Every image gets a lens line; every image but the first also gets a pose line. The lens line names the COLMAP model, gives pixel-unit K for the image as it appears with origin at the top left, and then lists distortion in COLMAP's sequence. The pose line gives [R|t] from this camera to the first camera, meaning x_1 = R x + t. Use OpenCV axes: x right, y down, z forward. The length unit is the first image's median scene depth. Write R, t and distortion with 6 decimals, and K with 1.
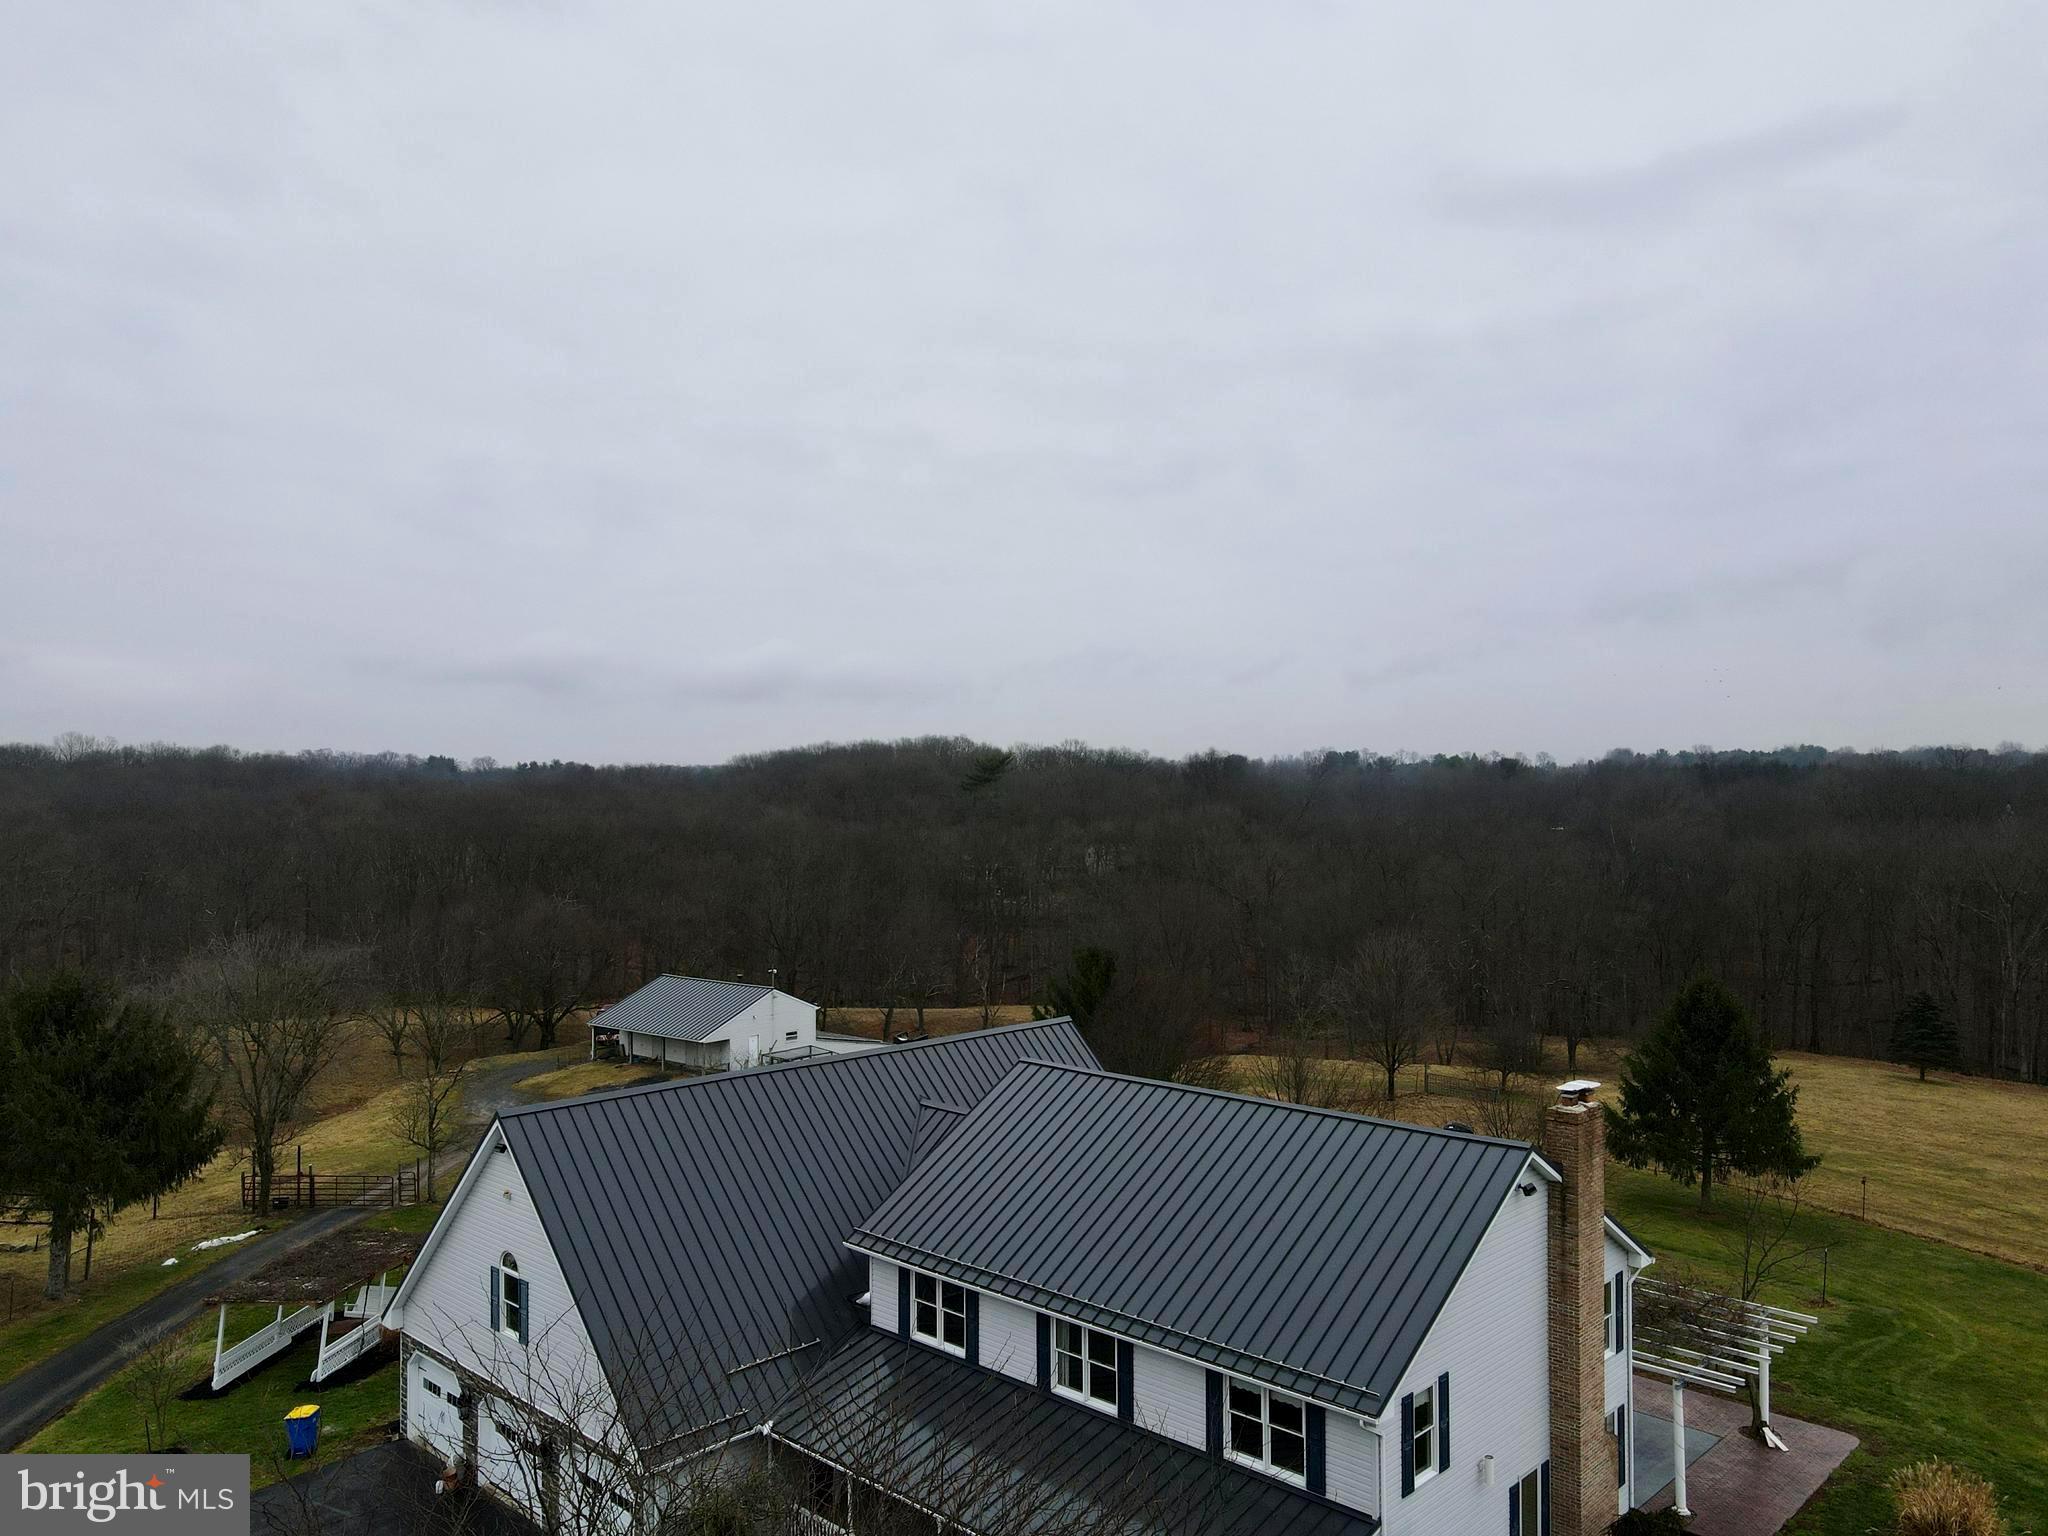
lens RADIAL K [[1517.0, 0, 1021.3], [0, 1517.0, 771.6], [0, 0, 1]] dist [-0.000170, 0.024845]
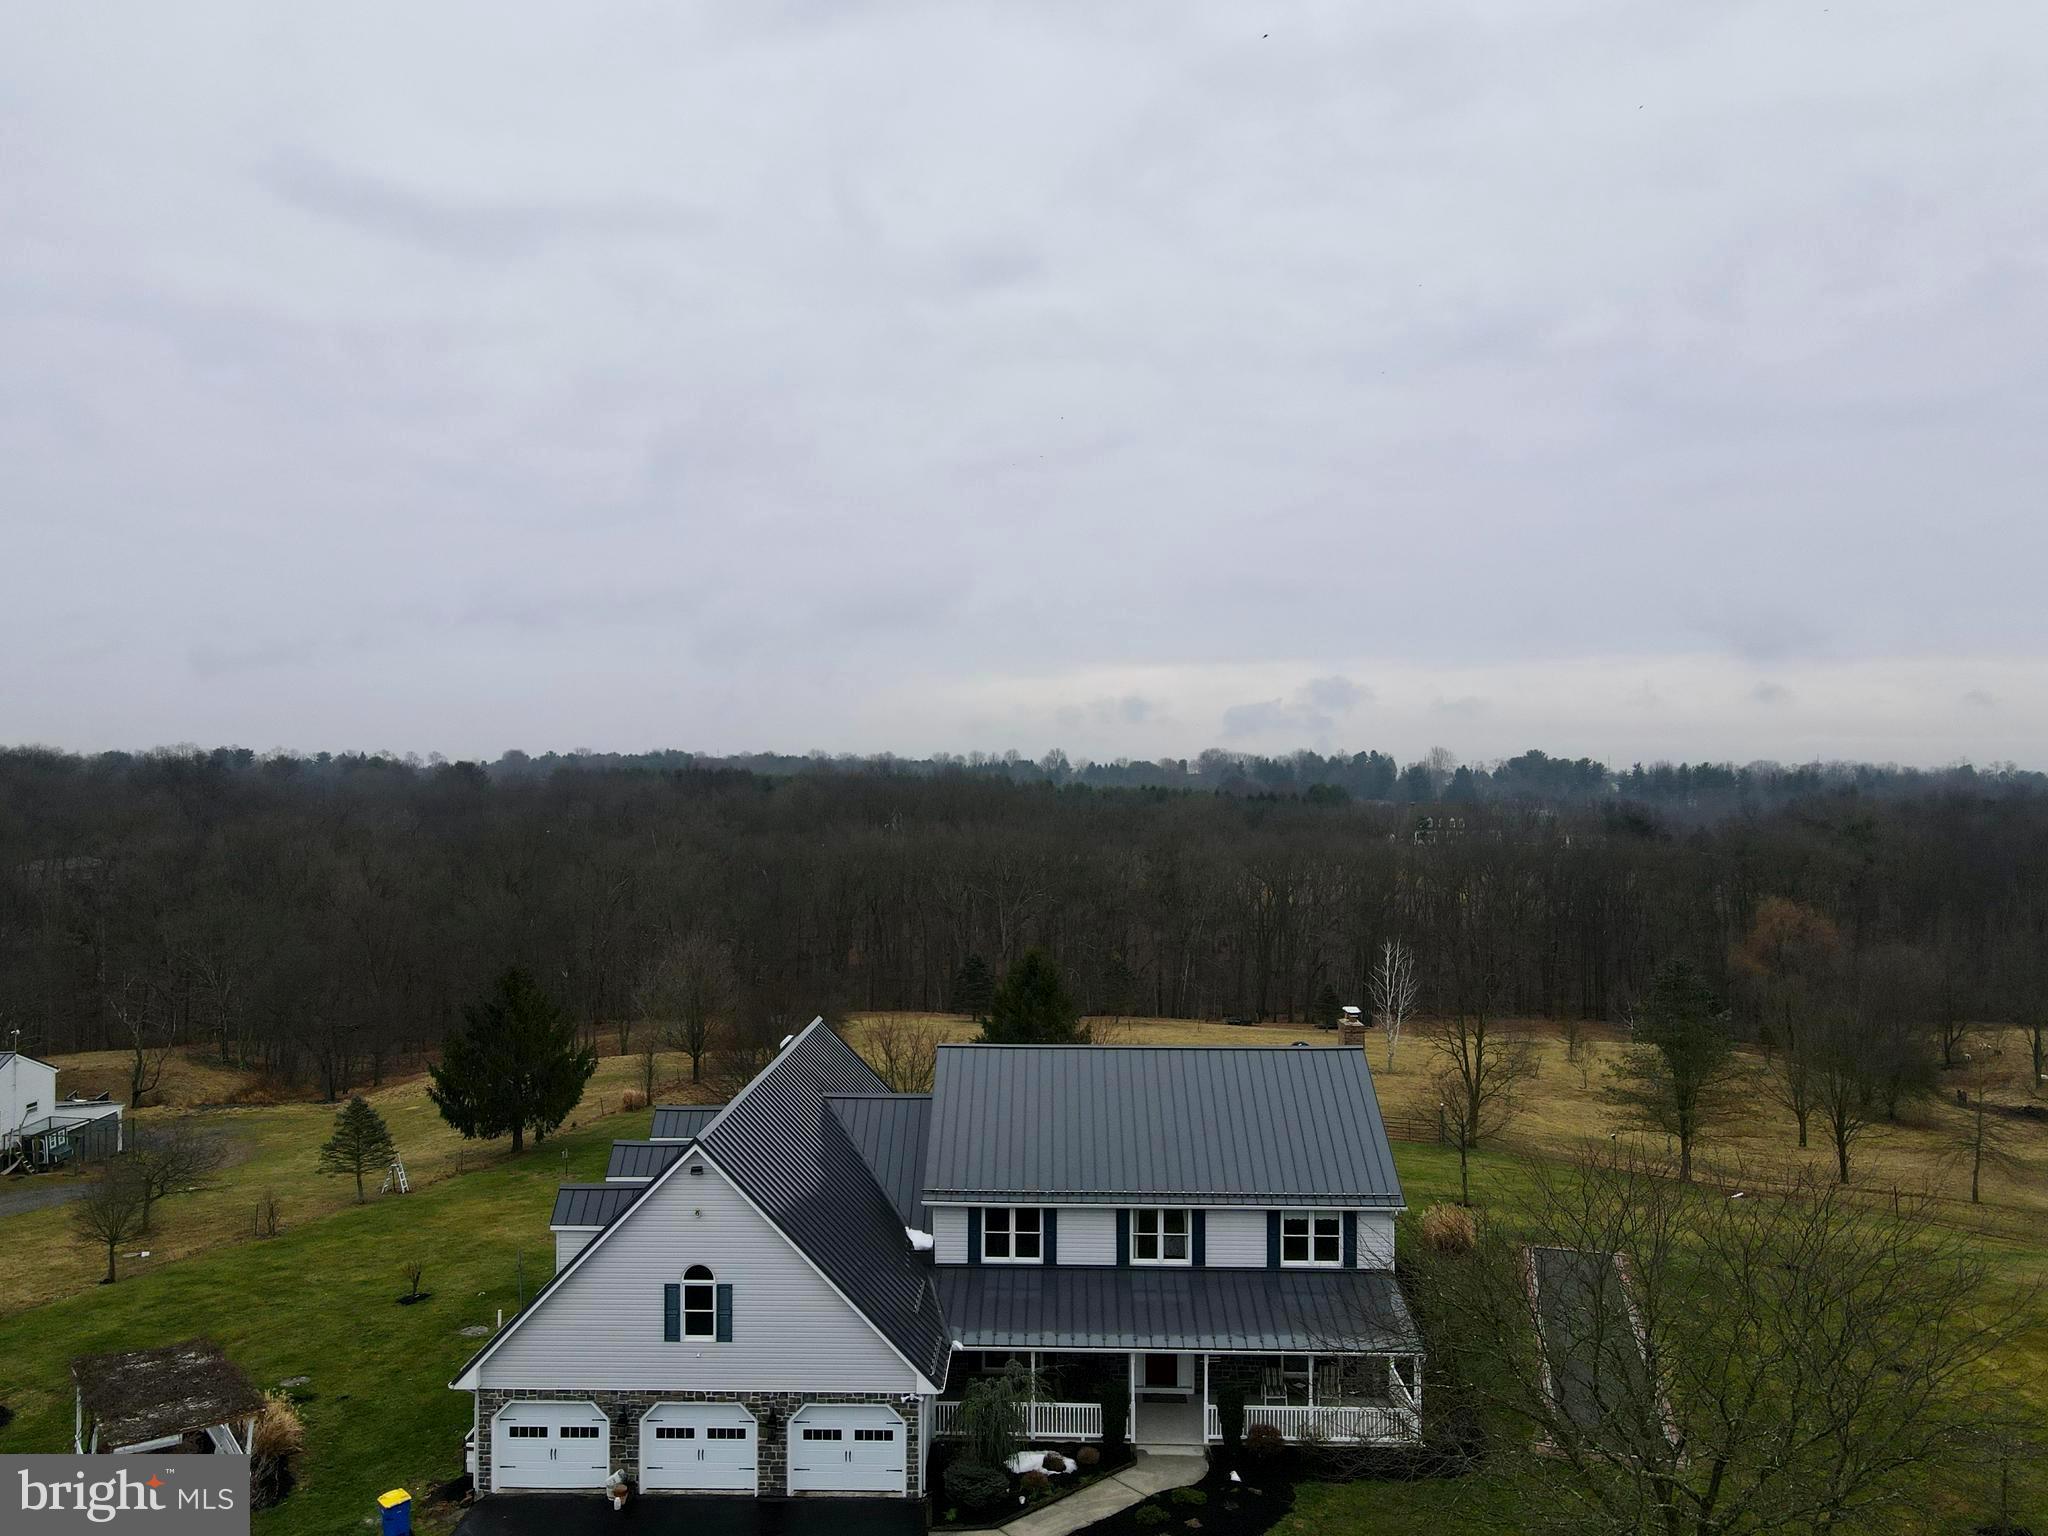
lens RADIAL K [[1517.0, 0, 1027.5], [0, 1517.0, 777.1], [0, 0, 1]] dist [-0.000170, 0.024845]
pose [[0.733850, 0.005449, 0.679289, -0.906046], [-0.009376, 0.999954, 0.002107, -0.037827], [-0.679246, -0.007915, 0.733868, 0.040026]]
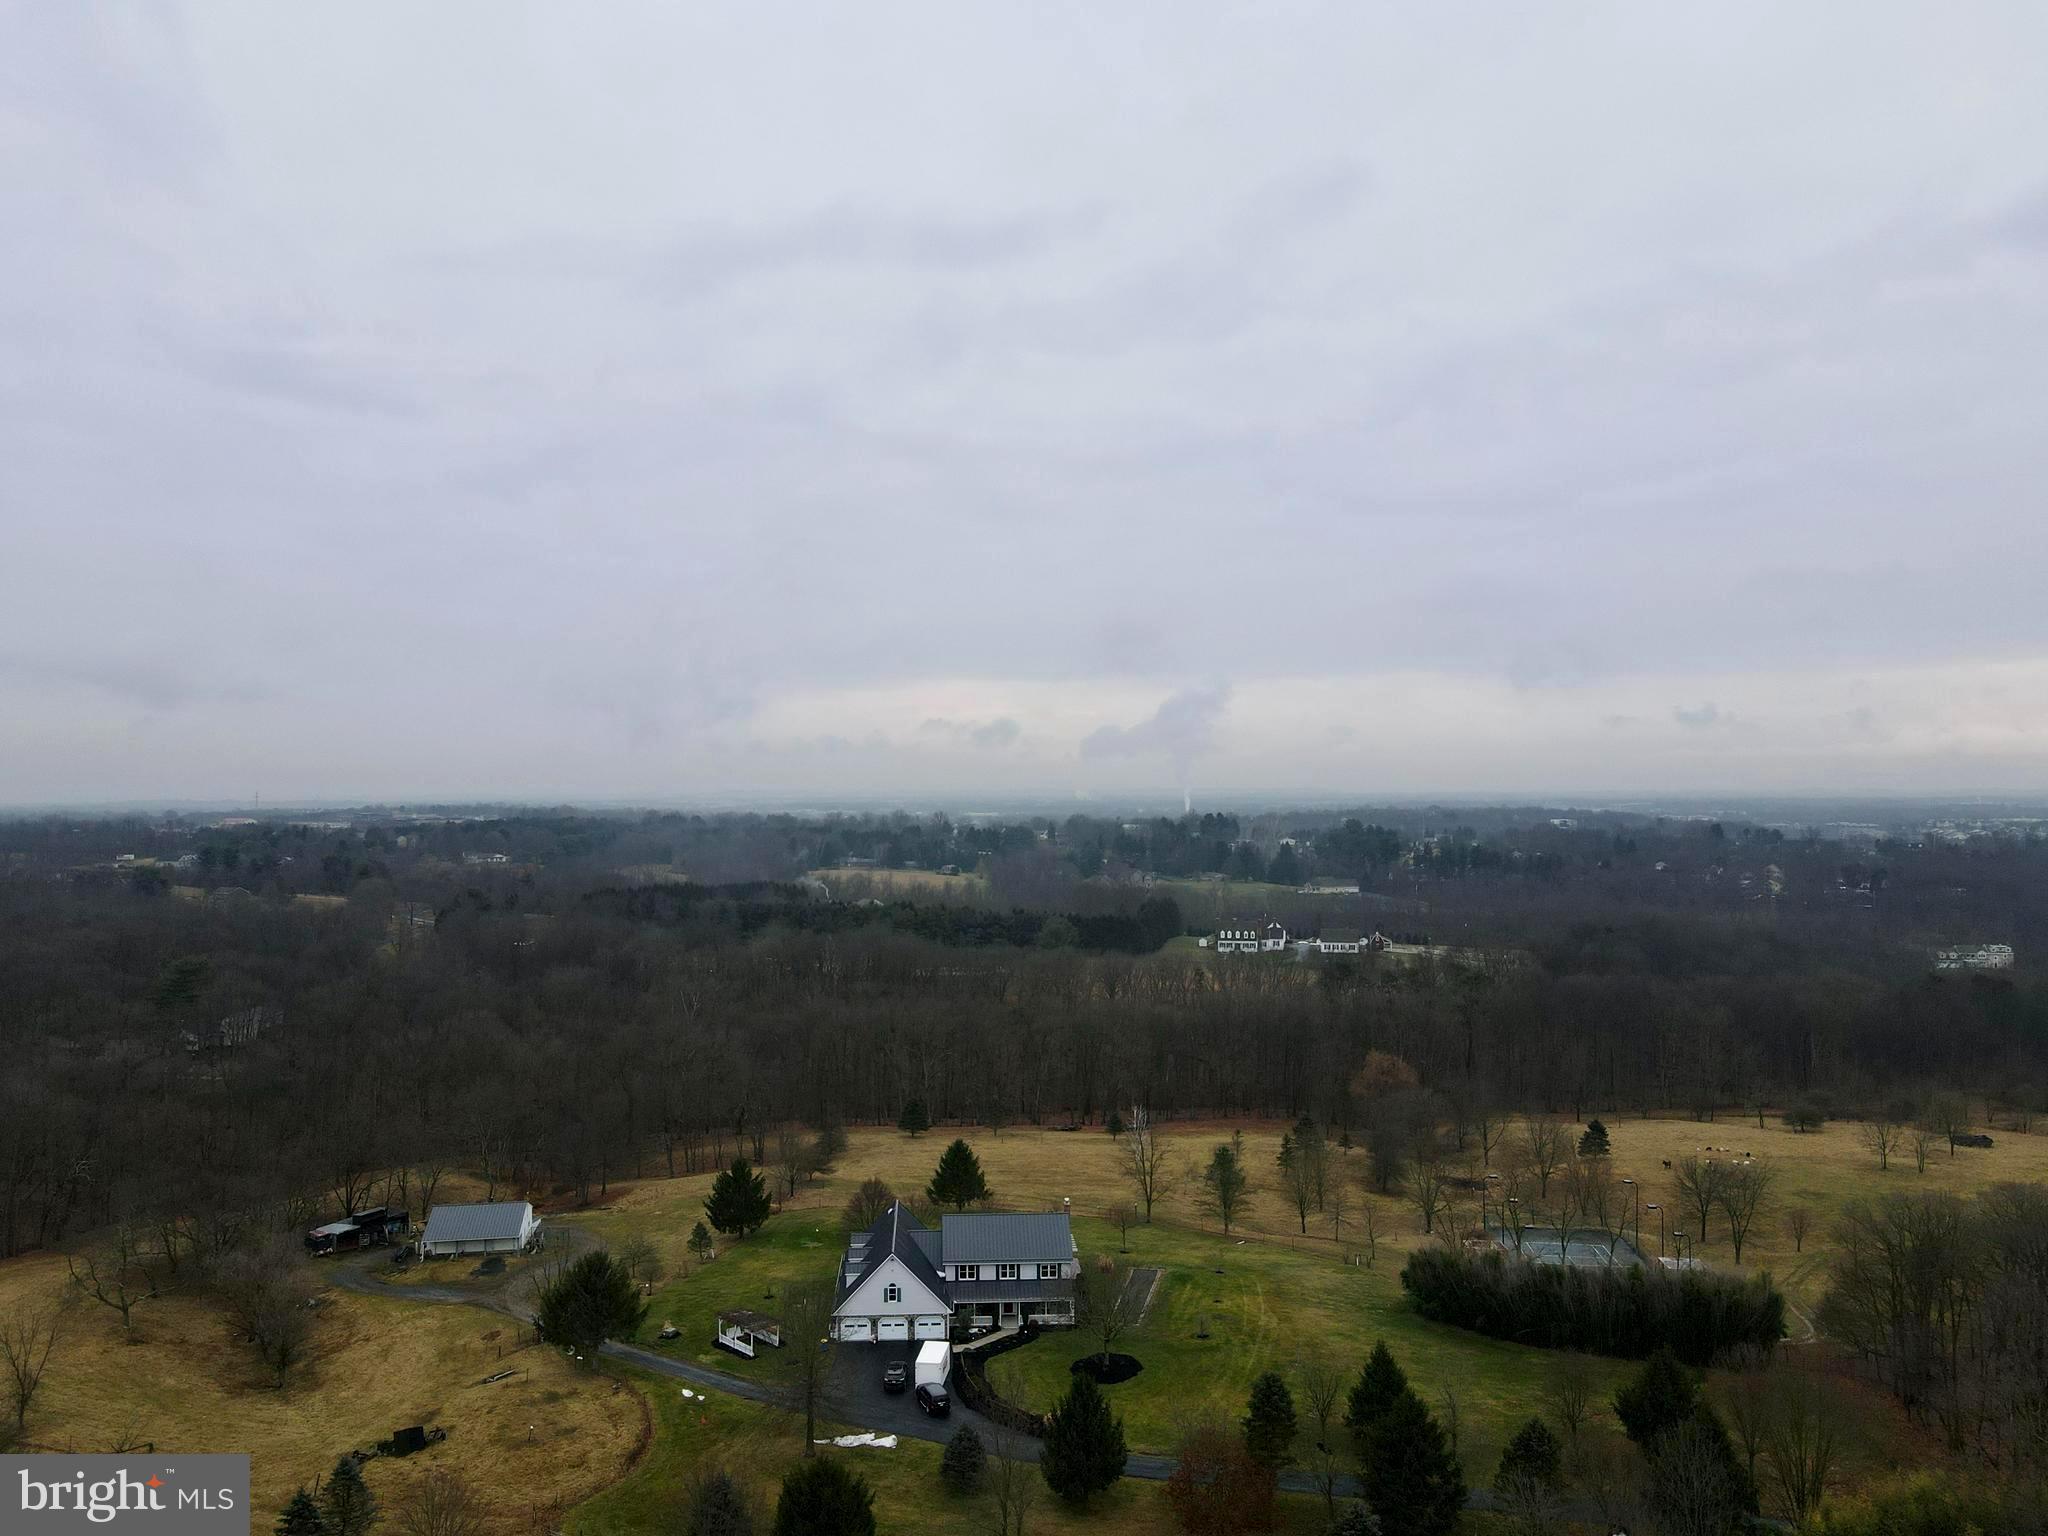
lens RADIAL K [[1517.0, 0, 1016.8], [0, 1517.0, 763.3], [0, 0, 1]] dist [-0.000170, 0.024845]
pose [[0.681699, 0.010965, 0.731550, -3.340478], [-0.002412, 0.999916, -0.012740, -1.141052], [-0.731629, 0.006920, 0.681668, -2.288986]]
